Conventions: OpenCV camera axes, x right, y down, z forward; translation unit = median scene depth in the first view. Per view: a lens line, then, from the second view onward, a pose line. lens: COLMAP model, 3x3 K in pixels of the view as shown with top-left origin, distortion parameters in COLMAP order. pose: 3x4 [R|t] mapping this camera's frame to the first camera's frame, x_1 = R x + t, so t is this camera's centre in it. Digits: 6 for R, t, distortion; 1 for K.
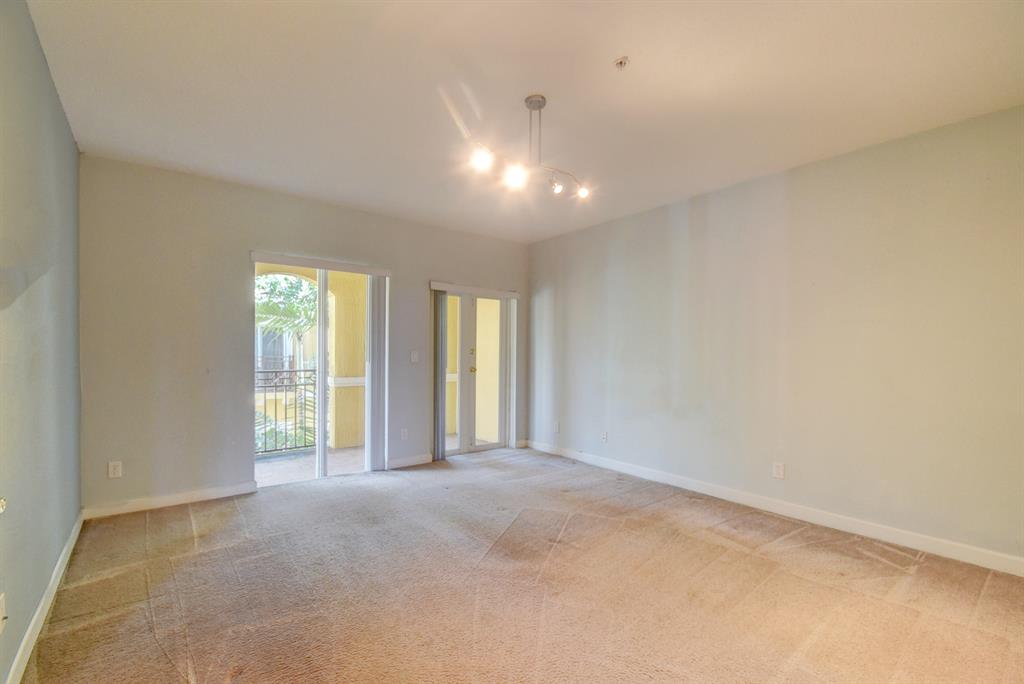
lens RADIAL K [[450.2, 0, 513.2], [0, 450.2, 357.2], [0, 0, 1]] dist [0.013611, -0.016157]
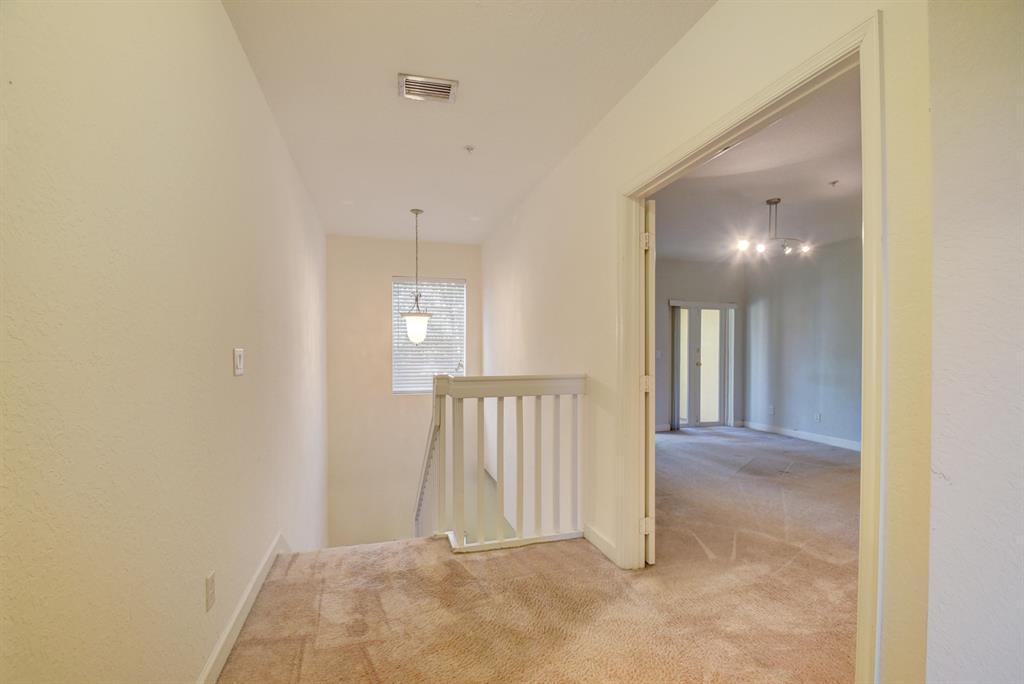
lens RADIAL K [[450.2, 0, 513.2], [0, 450.2, 357.2], [0, 0, 1]] dist [0.013611, -0.016157]
pose [[0.929187, 0.000896, -0.369610, -0.112855], [-0.000119, 0.999998, 0.002125, 0.004876], [0.369611, -0.001931, 0.929185, -0.451310]]
